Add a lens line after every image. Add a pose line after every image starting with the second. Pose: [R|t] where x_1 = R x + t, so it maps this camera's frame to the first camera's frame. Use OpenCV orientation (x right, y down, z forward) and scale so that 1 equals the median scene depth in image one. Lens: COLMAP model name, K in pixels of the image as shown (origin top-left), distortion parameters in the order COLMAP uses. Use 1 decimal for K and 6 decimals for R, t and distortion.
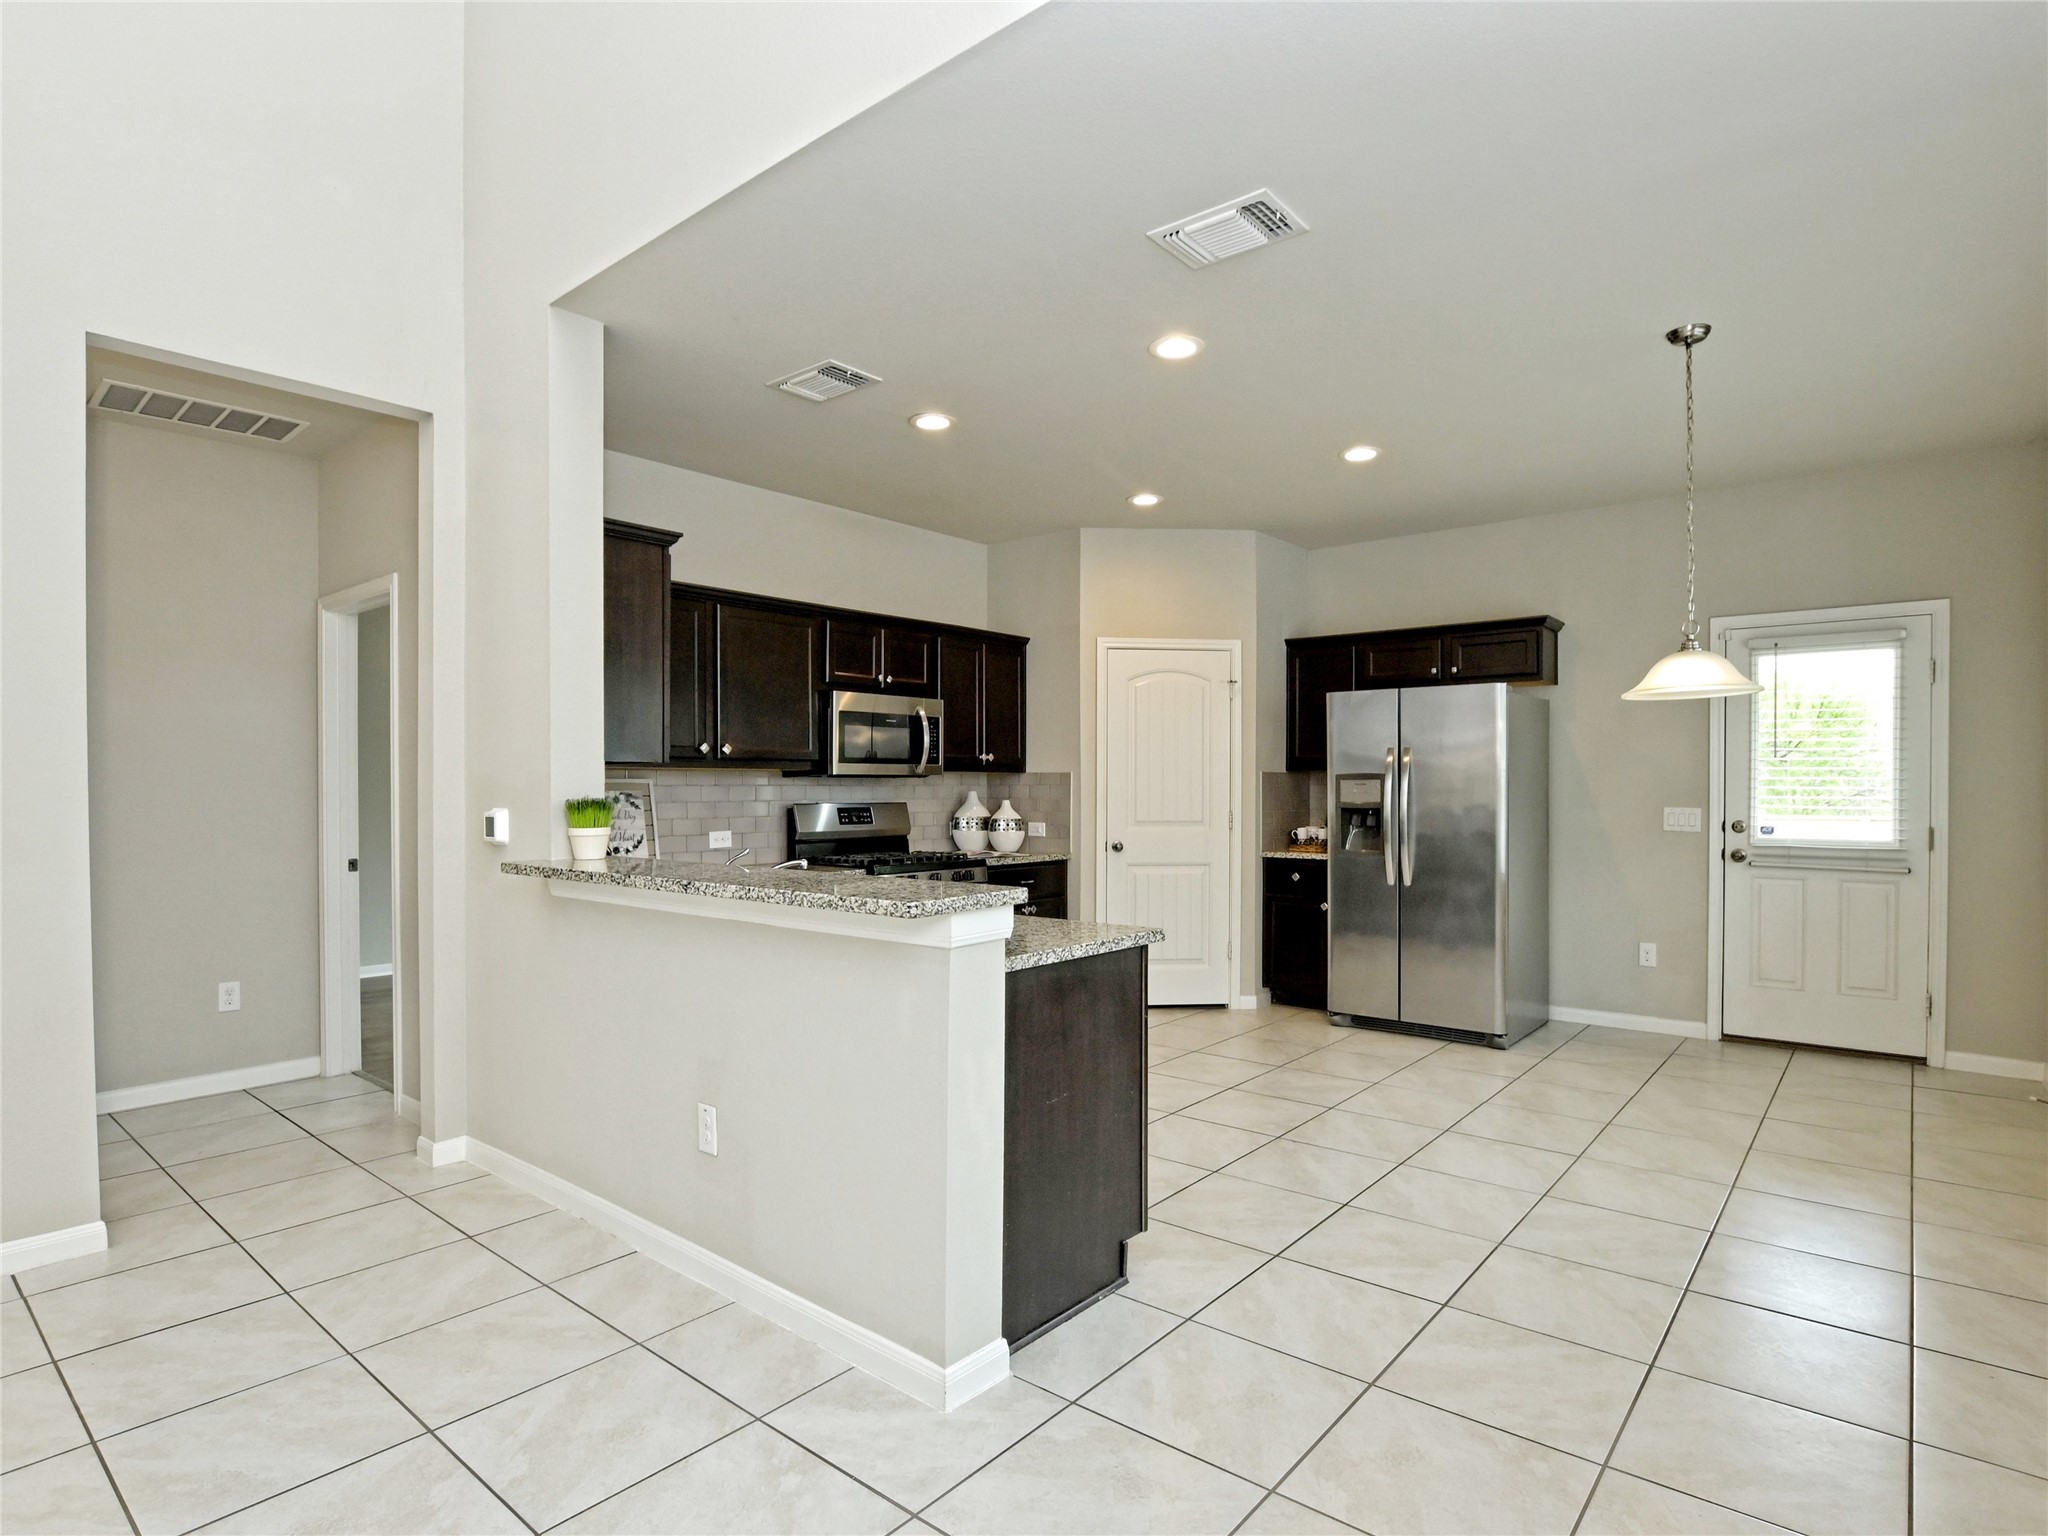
lens RADIAL K [[1080.6, 0, 1034.3], [0, 1080.6, 774.8], [0, 0, 1]] dist [-0.026436, 0.005991]
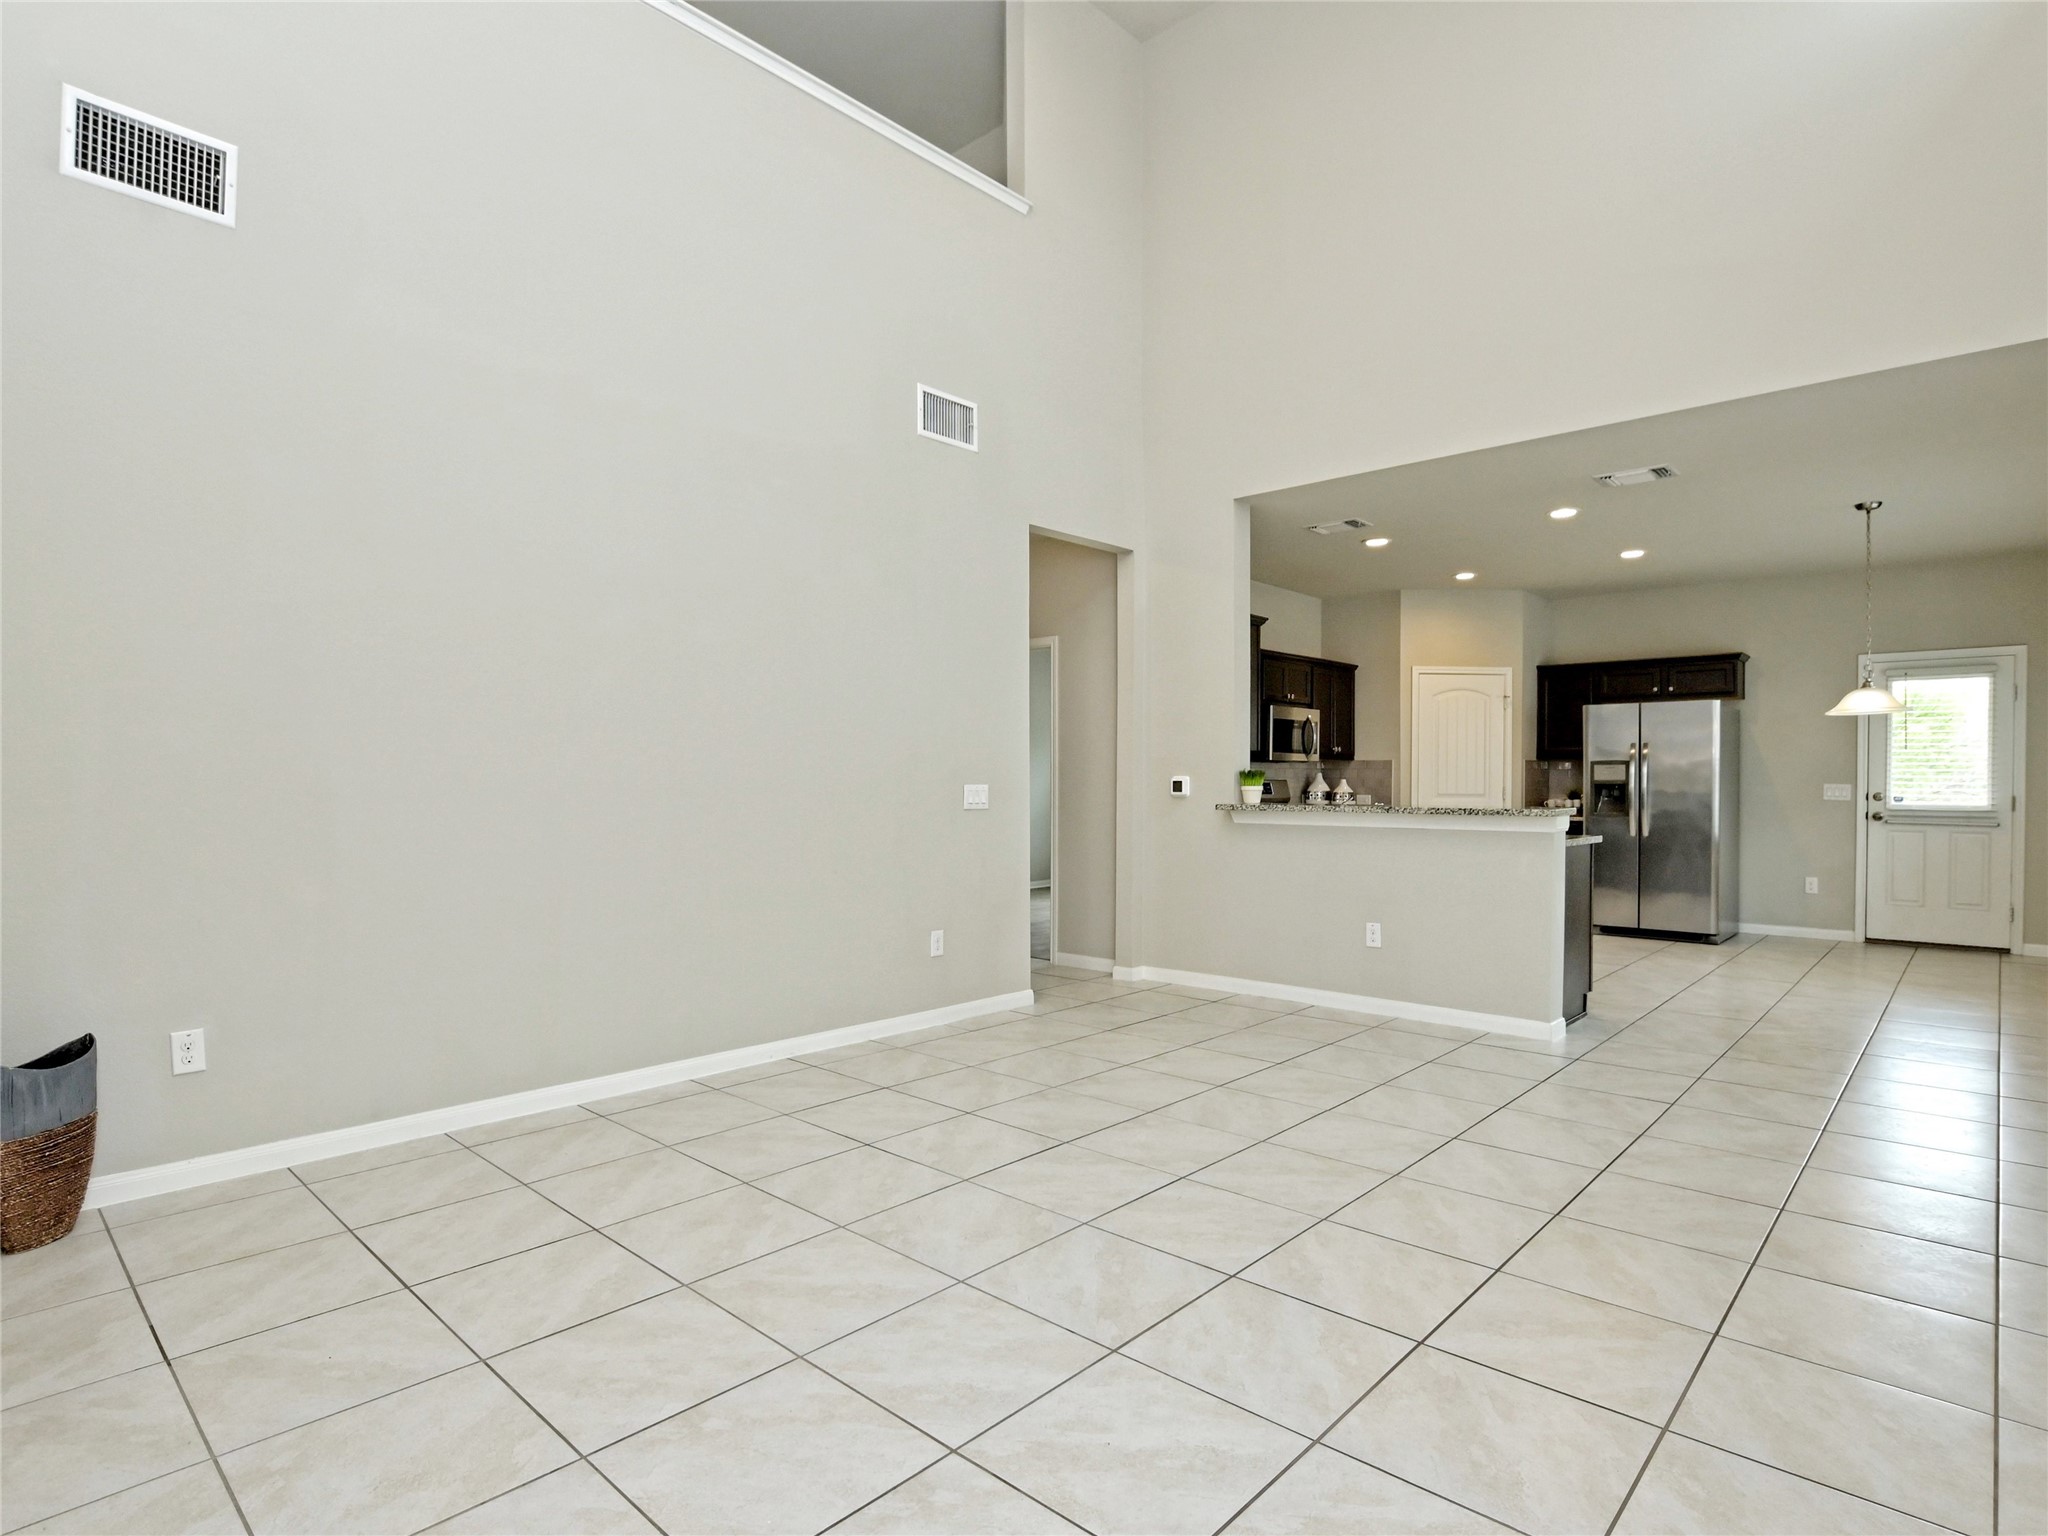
lens RADIAL K [[1080.6, 0, 1028.1], [0, 1080.6, 772.4], [0, 0, 1]] dist [-0.026436, 0.005991]
pose [[0.998690, 0.002538, -0.051100, -0.439556], [-0.002412, 0.999994, 0.002511, 0.013848], [0.051107, -0.002384, 0.998690, -0.530203]]
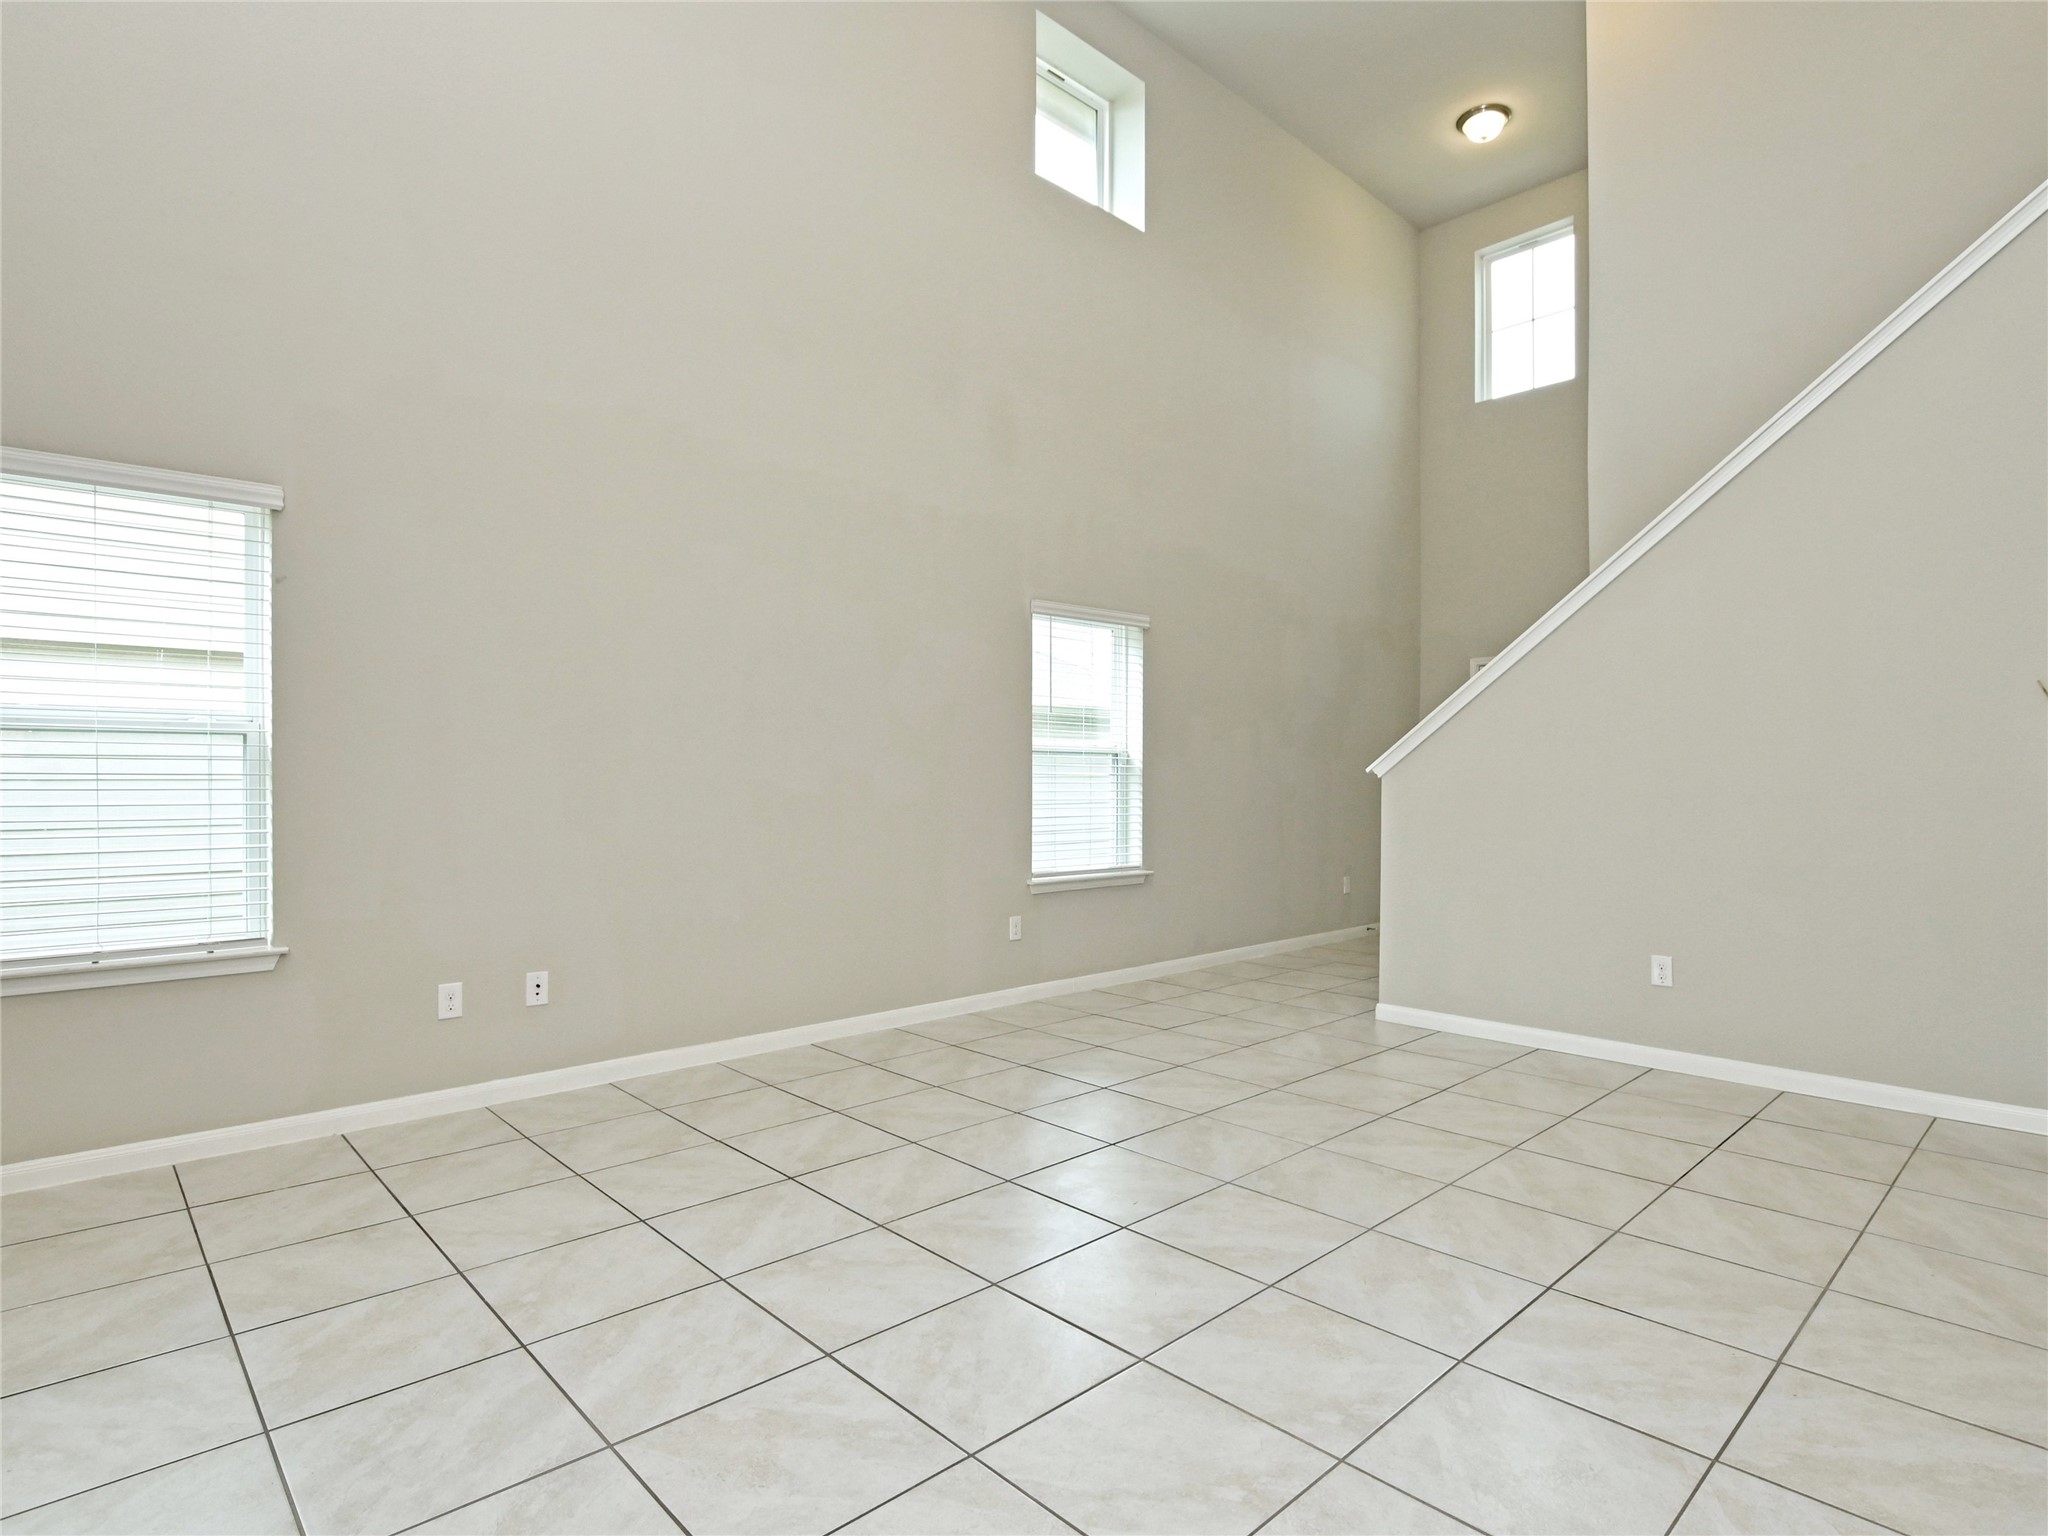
lens RADIAL K [[1080.6, 0, 1016.0], [0, 1080.6, 773.0], [0, 0, 1]] dist [-0.026436, 0.005991]
pose [[-0.991063, 0.002547, 0.133373, -0.401838], [0.000503, 0.999882, -0.015355, 0.024219], [-0.133396, -0.015151, -0.990947, 0.634277]]
